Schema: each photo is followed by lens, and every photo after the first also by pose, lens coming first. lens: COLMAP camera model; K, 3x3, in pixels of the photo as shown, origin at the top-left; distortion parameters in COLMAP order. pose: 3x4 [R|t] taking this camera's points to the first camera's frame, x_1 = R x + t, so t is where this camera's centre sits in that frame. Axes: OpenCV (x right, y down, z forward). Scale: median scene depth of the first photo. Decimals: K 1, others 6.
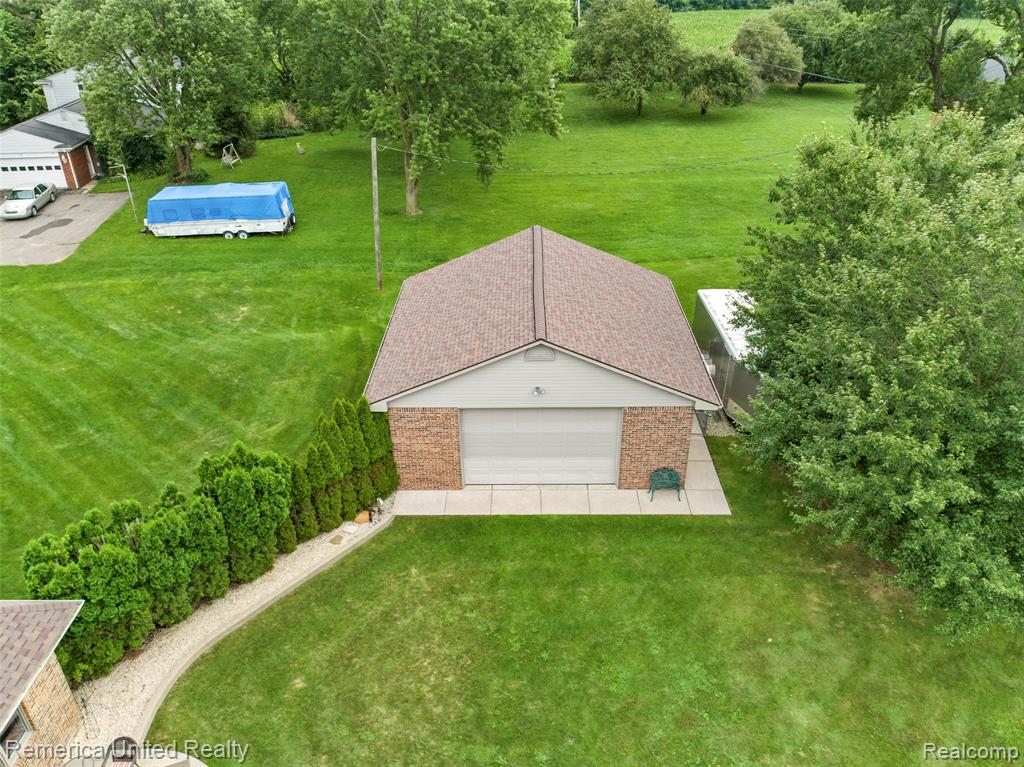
lens RADIAL K [[794.7, 0, 512.0], [0, 794.7, 383.5], [0, 0, 1]] dist [-0.016553, 0.009808]
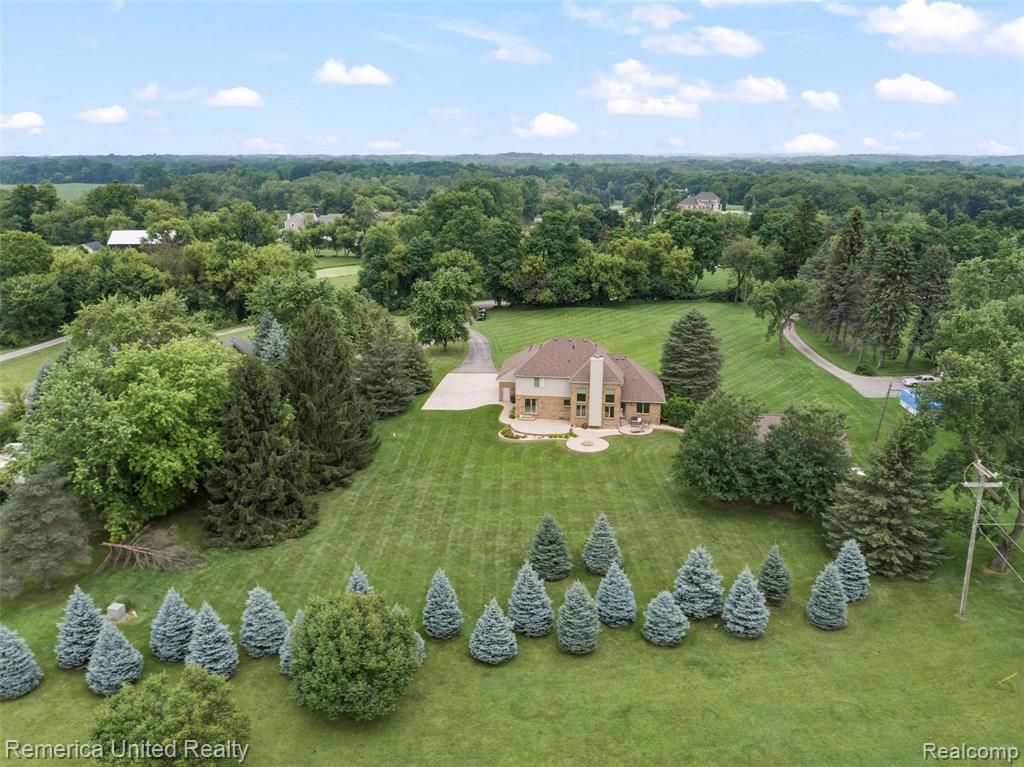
lens RADIAL K [[794.7, 0, 512.0], [0, 794.7, 383.5], [0, 0, 1]] dist [-0.016553, 0.009808]
pose [[-0.131804, 0.286670, -0.948919, 2.401124], [-0.488203, 0.814352, 0.313828, -0.525215], [0.862720, 0.504629, 0.032619, -0.101018]]
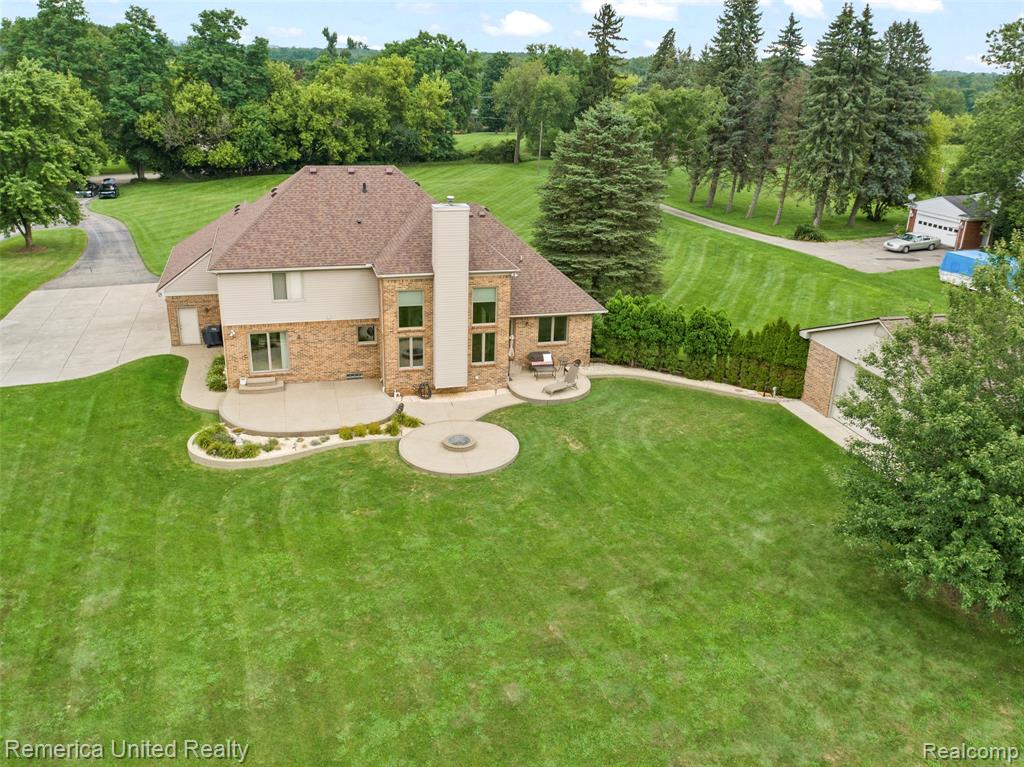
lens RADIAL K [[821.6, 0, 512.0], [0, 821.6, 383.5], [0, 0, 1]] dist [-0.019623, 0.013090]
pose [[0.267963, 0.372646, -0.888443, 0.788094], [-0.504595, 0.839854, 0.200075, 0.053255], [0.820719, 0.394691, 0.413085, -0.077223]]
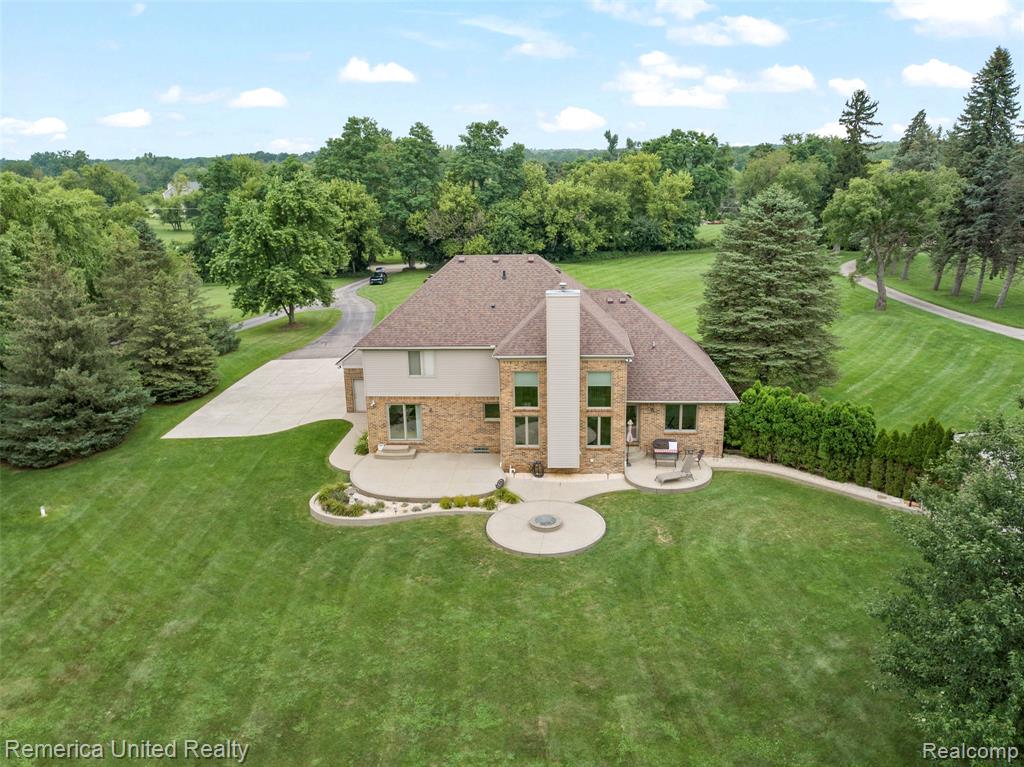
lens RADIAL K [[794.7, 0, 512.0], [0, 794.7, 383.5], [0, 0, 1]] dist [-0.016553, 0.009808]
pose [[-0.073607, 0.287122, -0.955062, 0.796052], [-0.472358, 0.833390, 0.286948, -0.053631], [0.878328, 0.472253, 0.074281, 0.115137]]
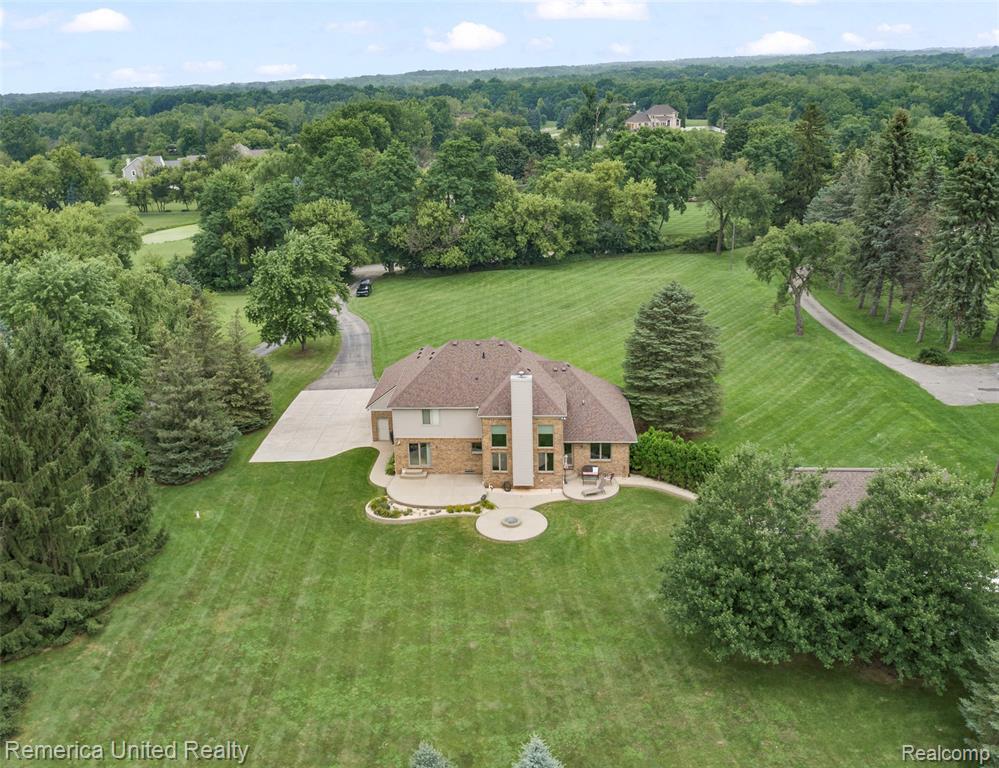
lens RADIAL K [[937.0, 0, 434.1], [0, 937.0, 346.8], [0, 0, 1]] dist [-0.015510, 0.010293]
pose [[-0.120776, 0.295714, -0.947611, 1.611649], [-0.446600, 0.836349, 0.317914, -0.474705], [0.886545, 0.461599, 0.031055, -0.054590]]
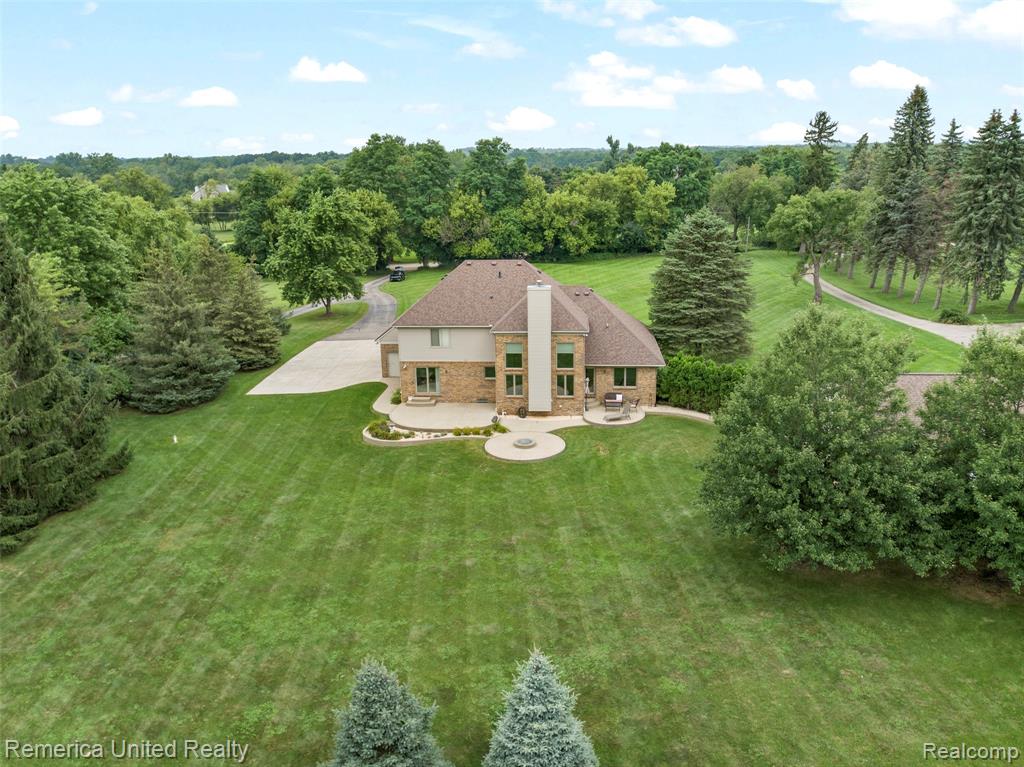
lens RADIAL K [[791.5, 0, 512.0], [0, 791.5, 383.5], [0, 0, 1]] dist [-0.015093, 0.006114]
pose [[-0.084739, 0.289961, -0.953280, 1.232038], [-0.473910, 0.829851, 0.294544, -0.148341], [0.876486, 0.476729, 0.067095, 0.135800]]
